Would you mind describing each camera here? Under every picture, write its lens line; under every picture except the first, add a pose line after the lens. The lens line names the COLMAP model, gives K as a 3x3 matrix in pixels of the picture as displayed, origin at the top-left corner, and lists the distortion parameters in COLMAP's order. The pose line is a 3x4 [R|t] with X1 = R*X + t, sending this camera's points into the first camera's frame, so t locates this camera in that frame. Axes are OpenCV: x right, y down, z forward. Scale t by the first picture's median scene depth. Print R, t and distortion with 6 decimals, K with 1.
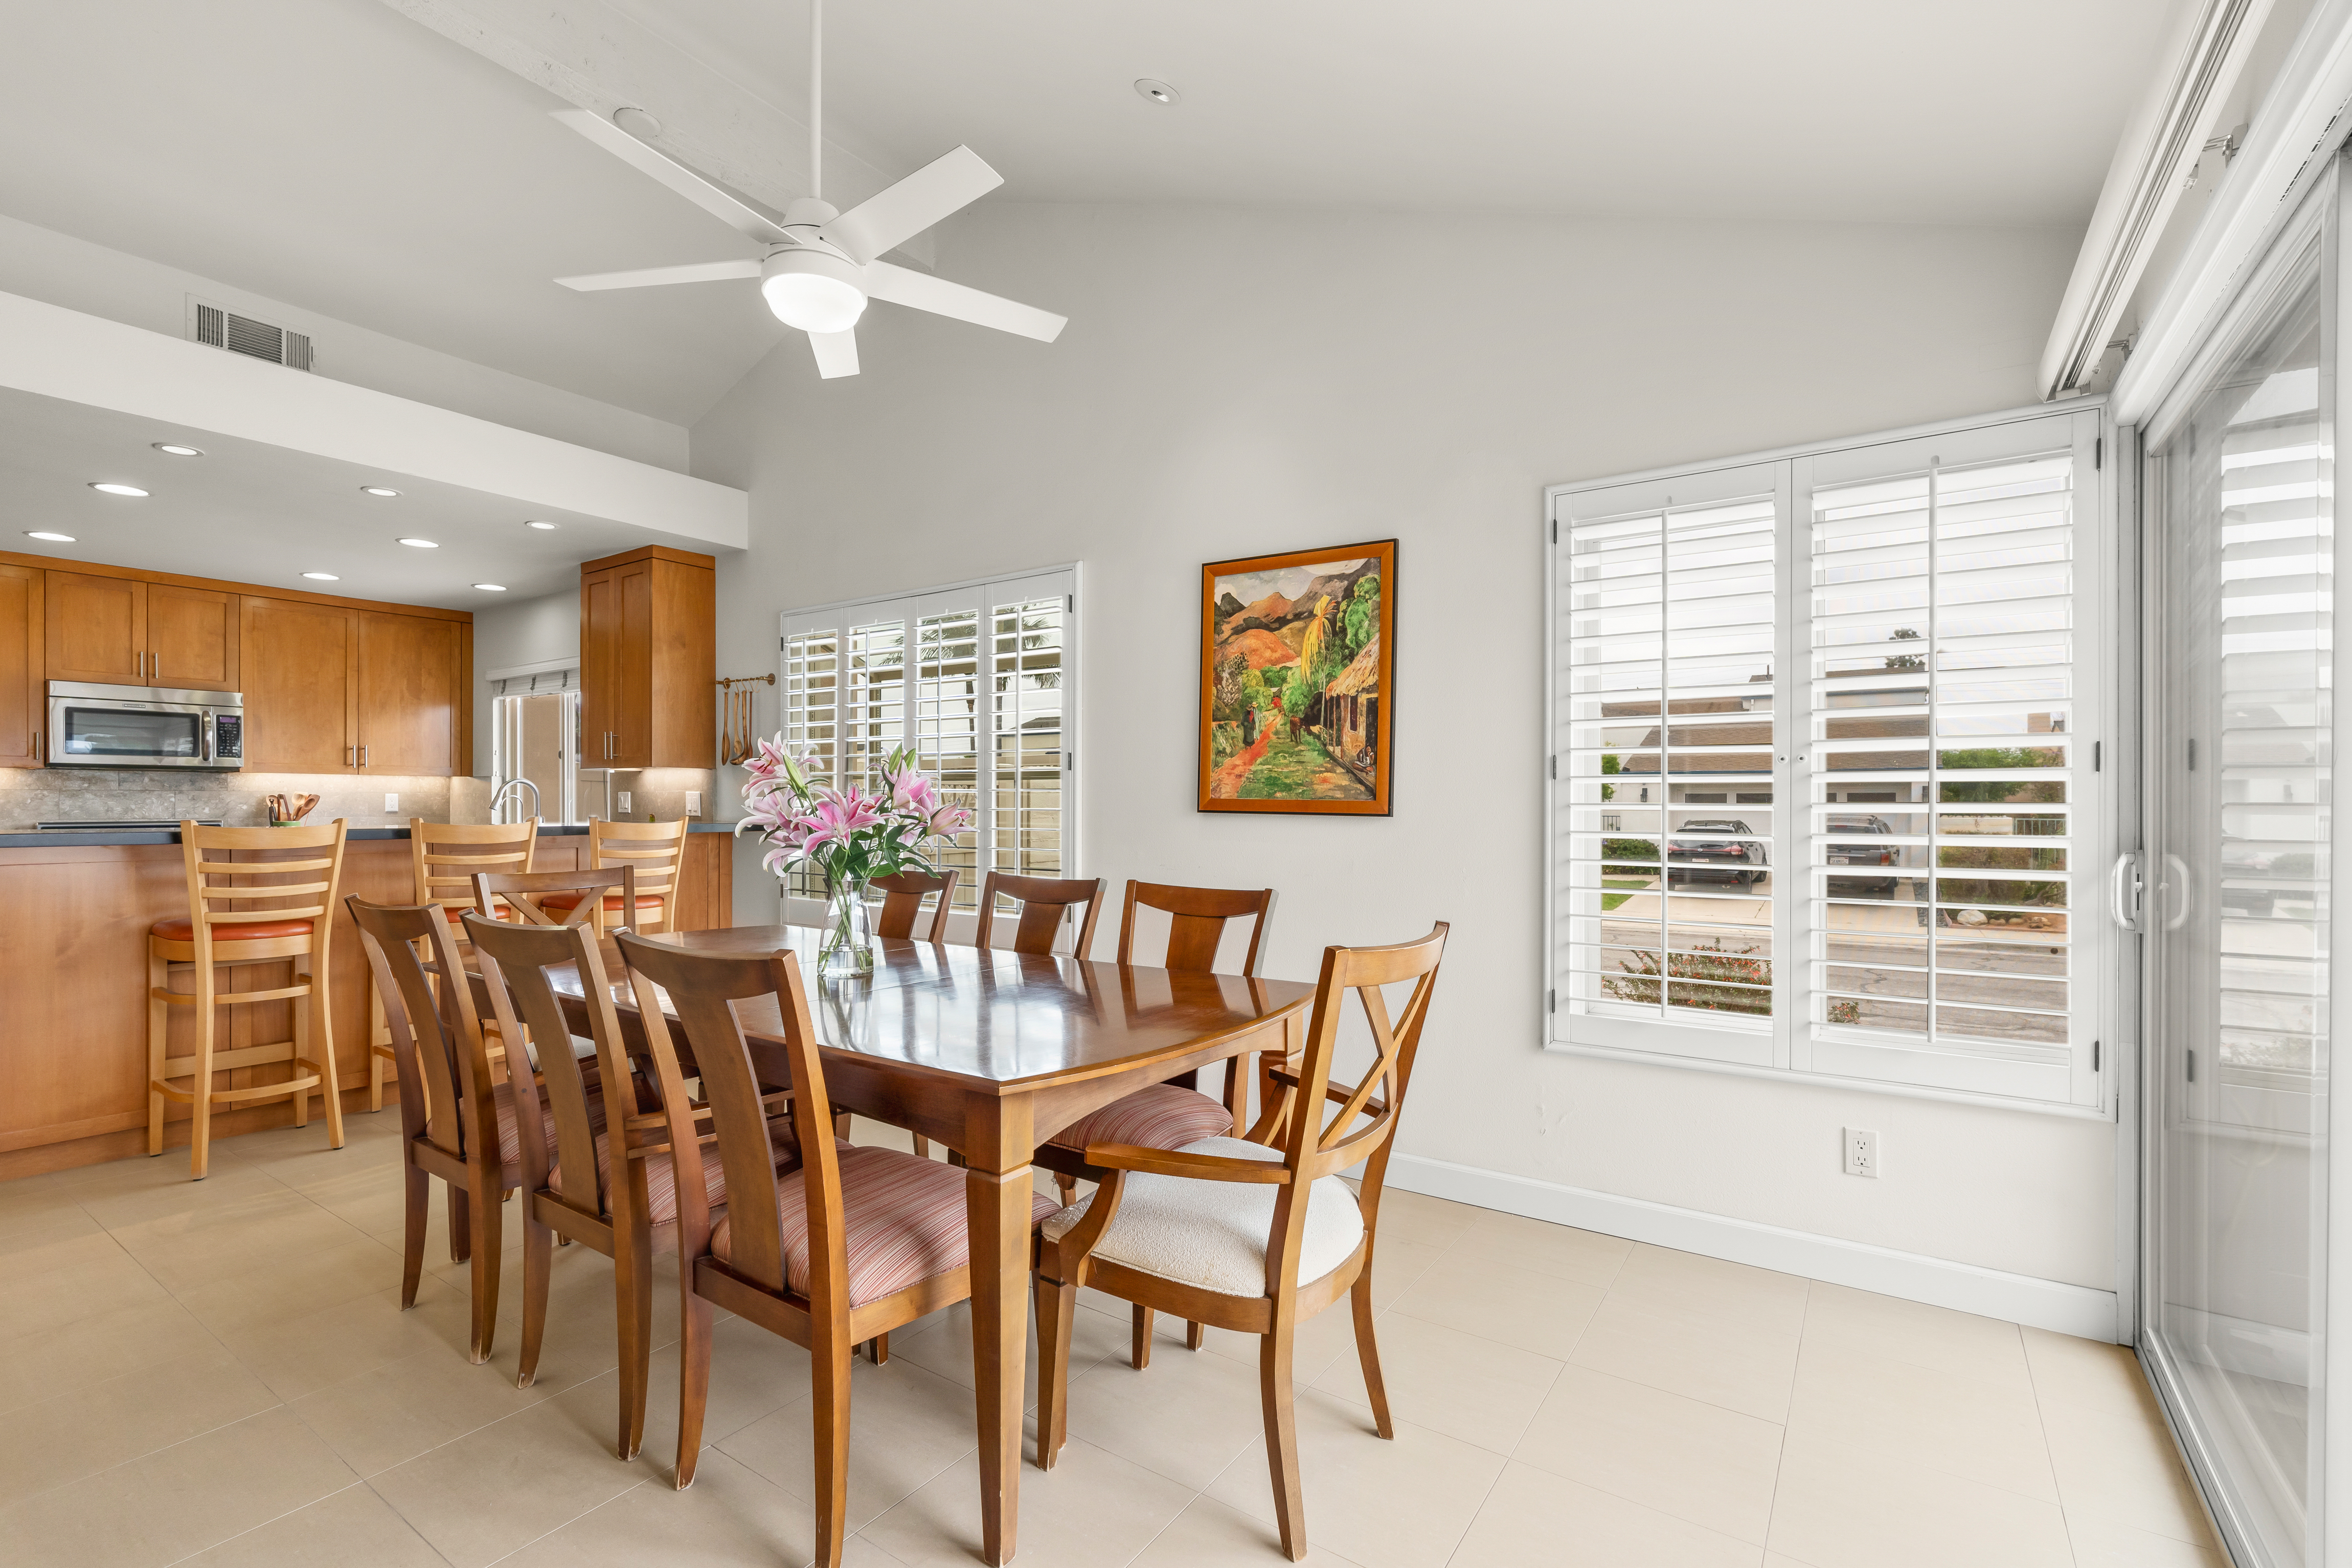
lens RADIAL K [[1043.6, 0, 1176.3], [0, 1043.6, 808.4], [0, 0, 1]] dist [-0.007572, -0.000529]
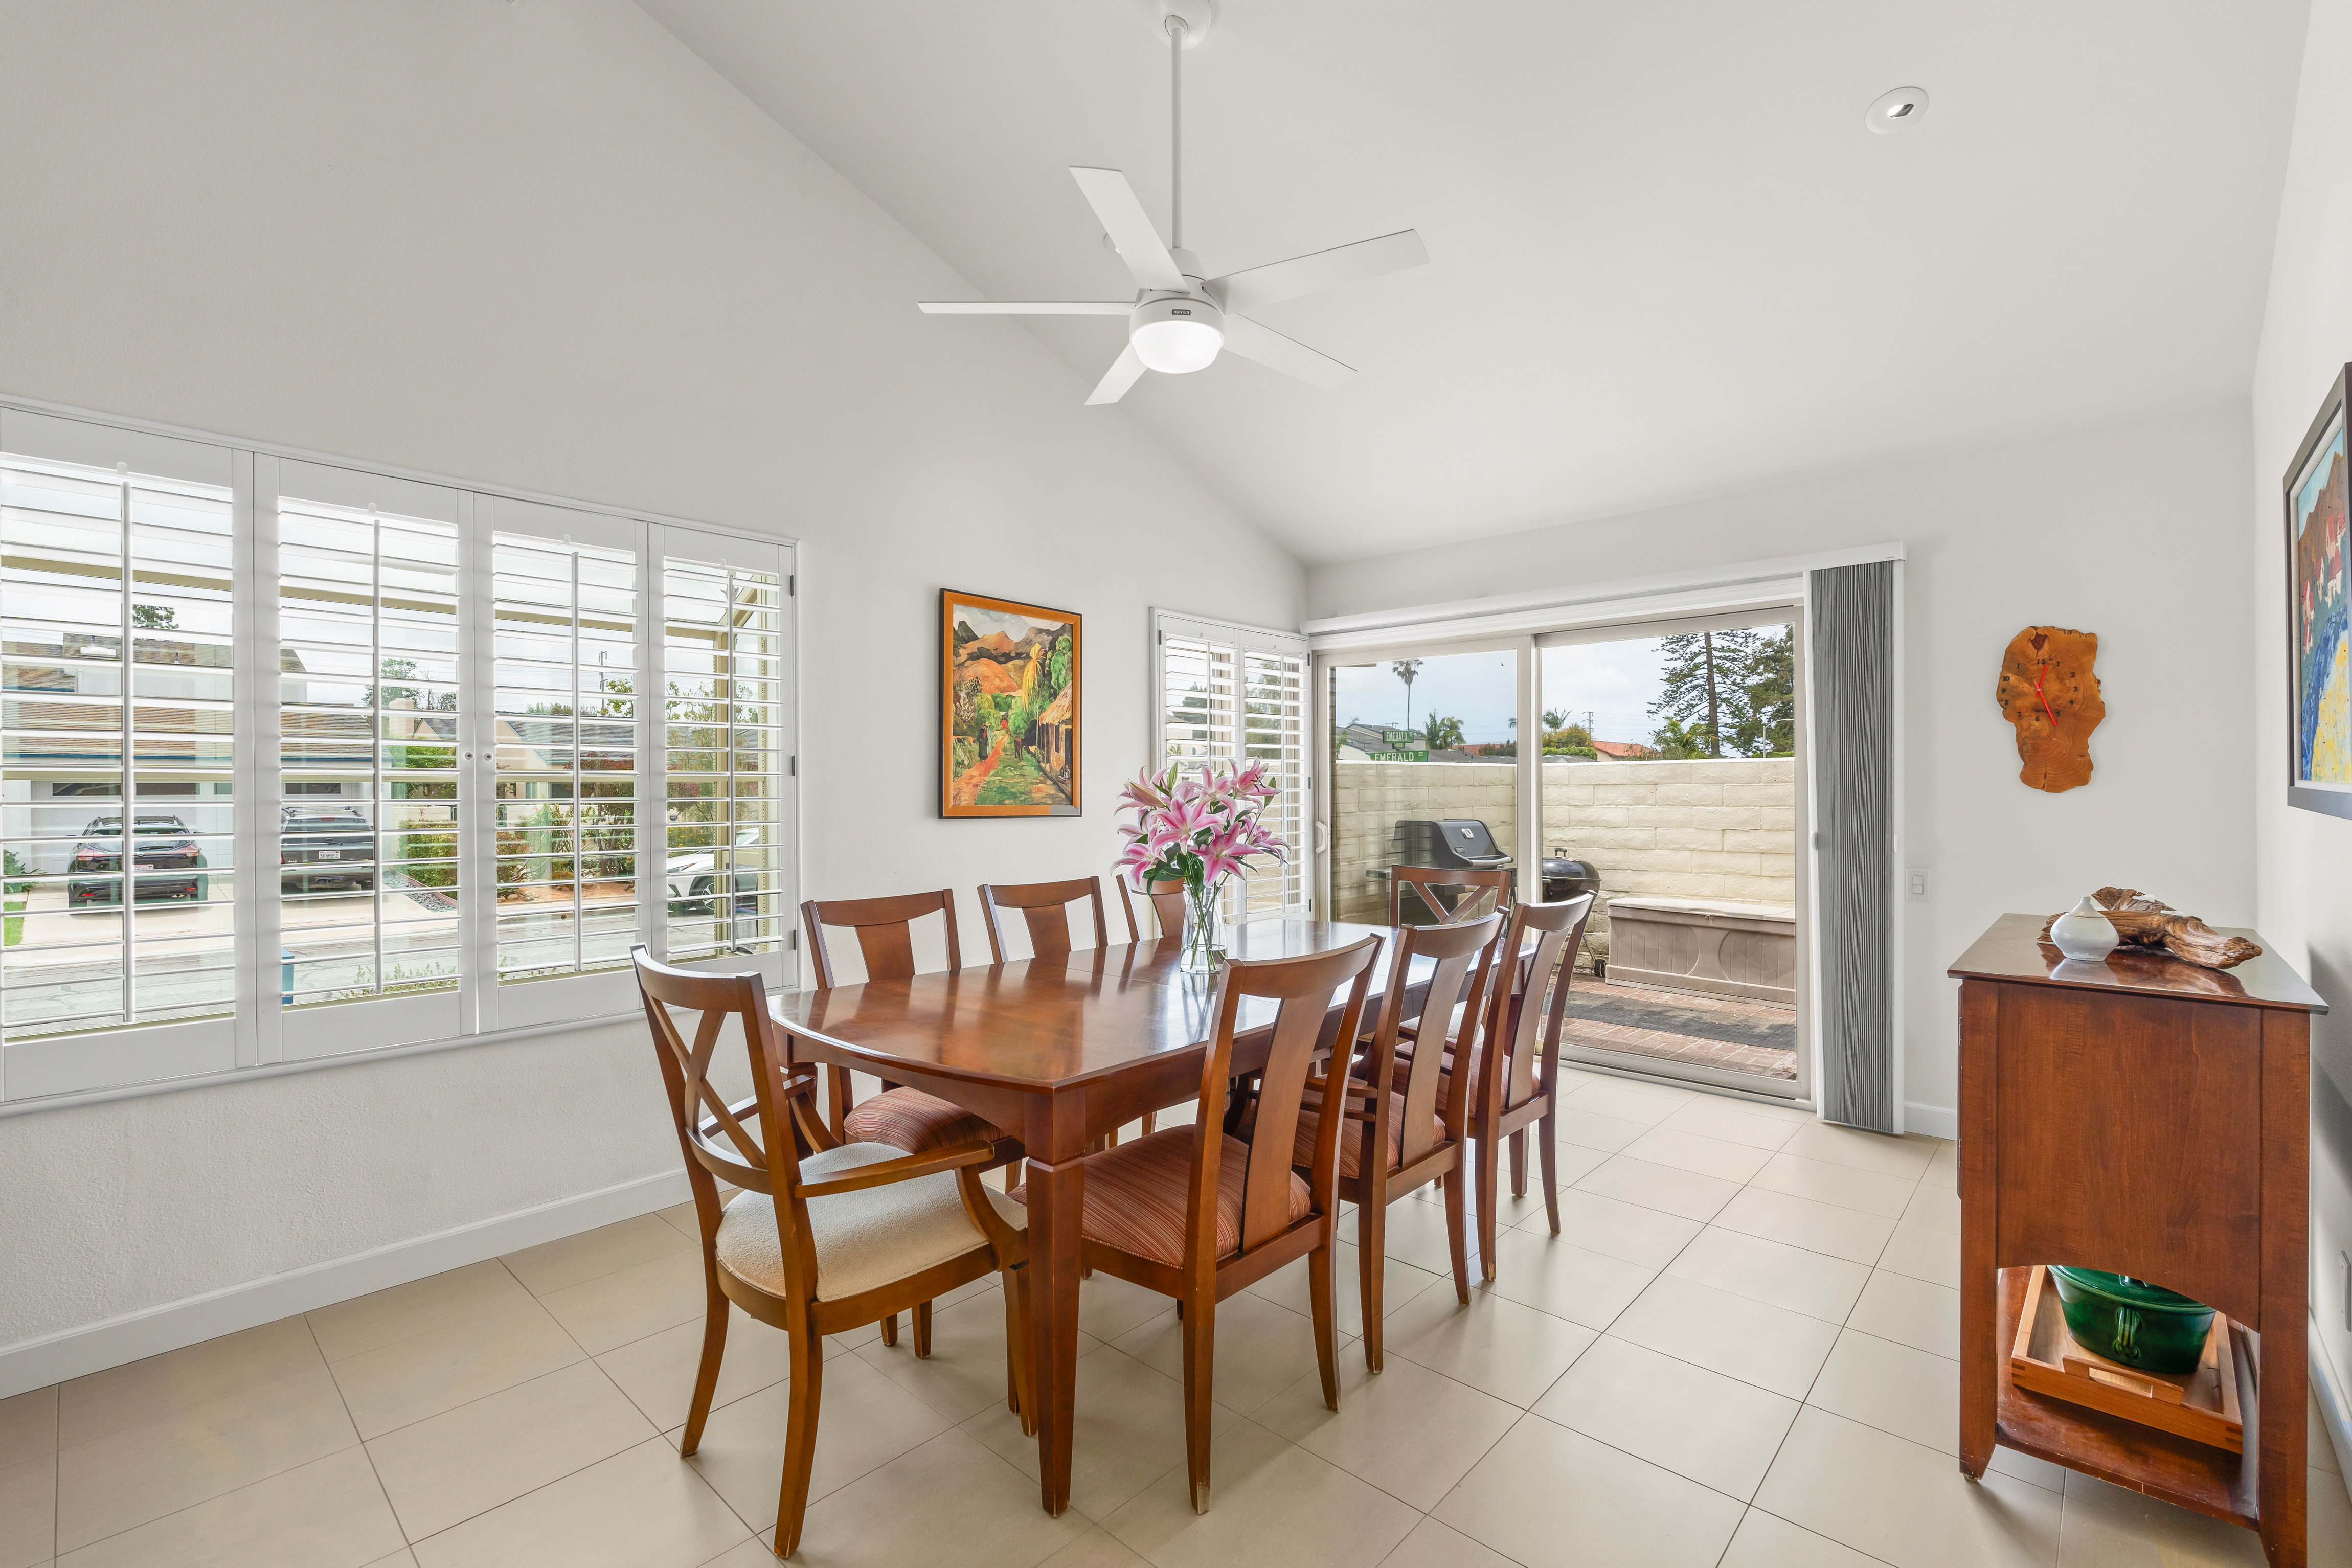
lens RADIAL K [[1031.9, 0, 1173.1], [0, 1031.9, 789.1], [0, 0, 1]] dist [-0.004180, 0.000335]
pose [[0.149416, -0.001363, 0.988773, -0.687675], [0.008724, 0.999962, 0.000060, -0.017134], [-0.988736, 0.008618, 0.149422, 0.419912]]
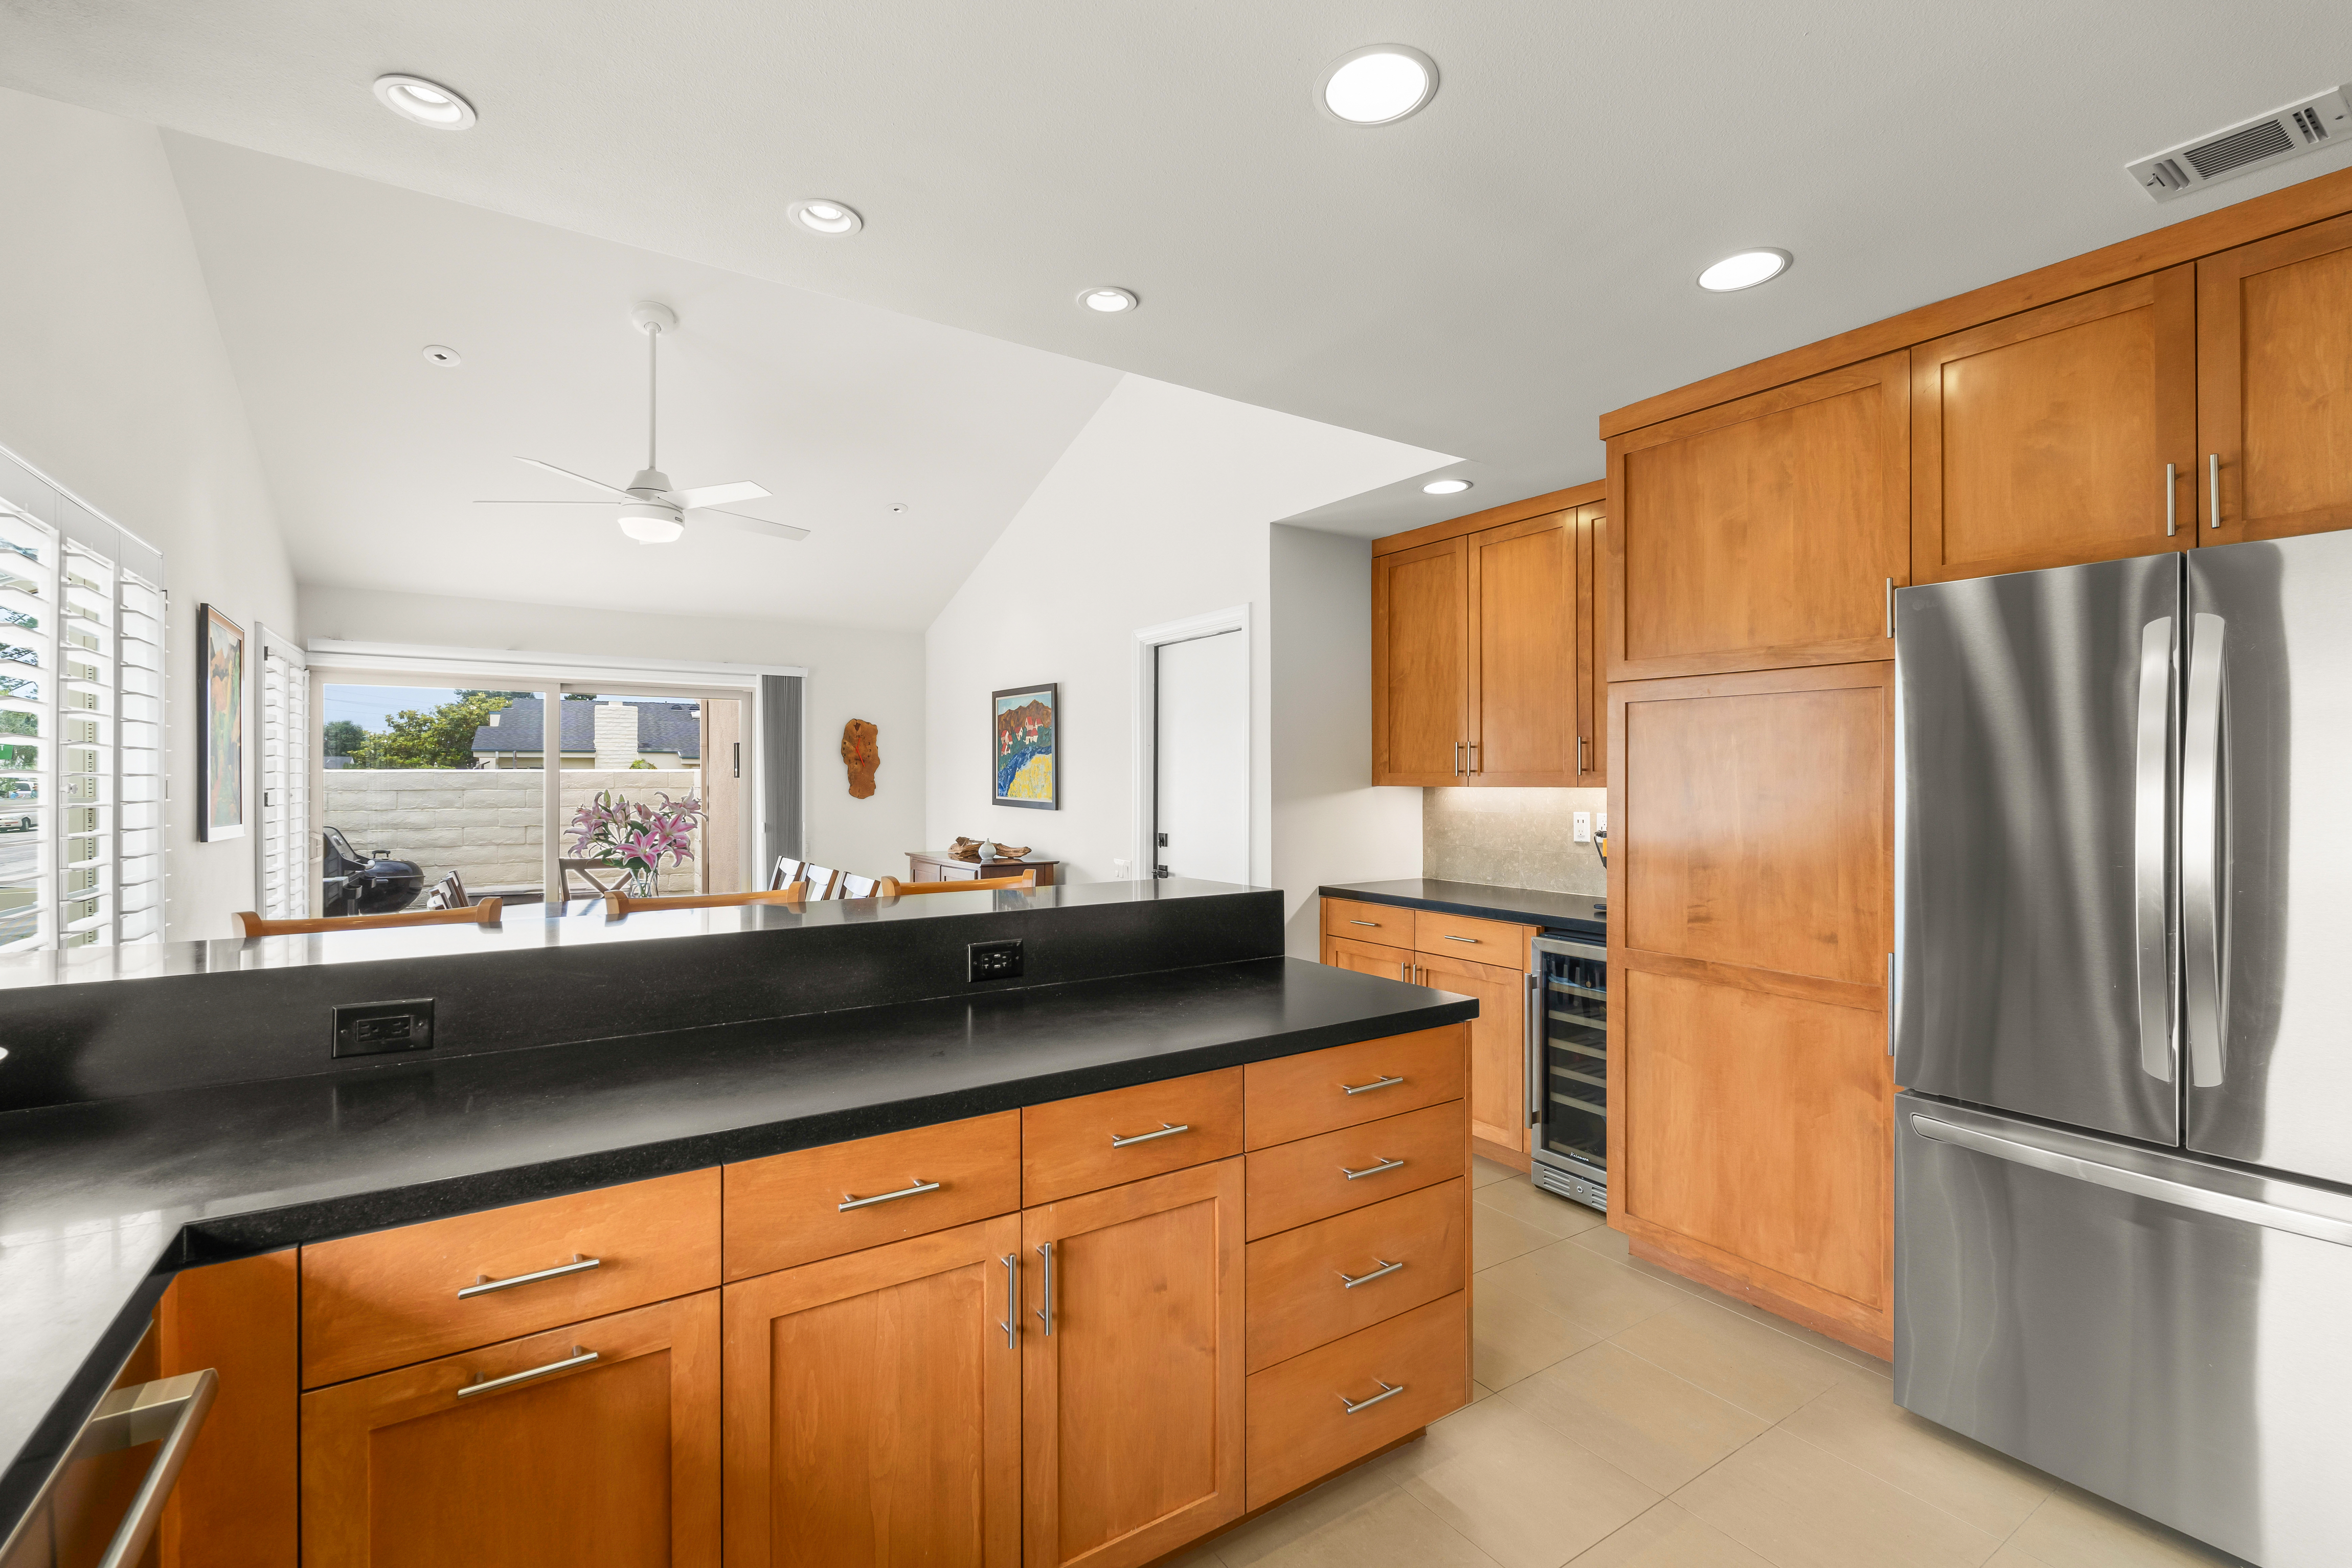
lens RADIAL K [[1031.4, 0, 1175.7], [0, 1031.4, 778.1], [0, 0, 1]] dist [-0.002879, 0.000038]
pose [[-0.925791, -0.000811, 0.378035, -0.870950], [0.000863, 0.999991, 0.004259, -0.043897], [-0.378034, 0.004269, -0.925782, 1.097321]]
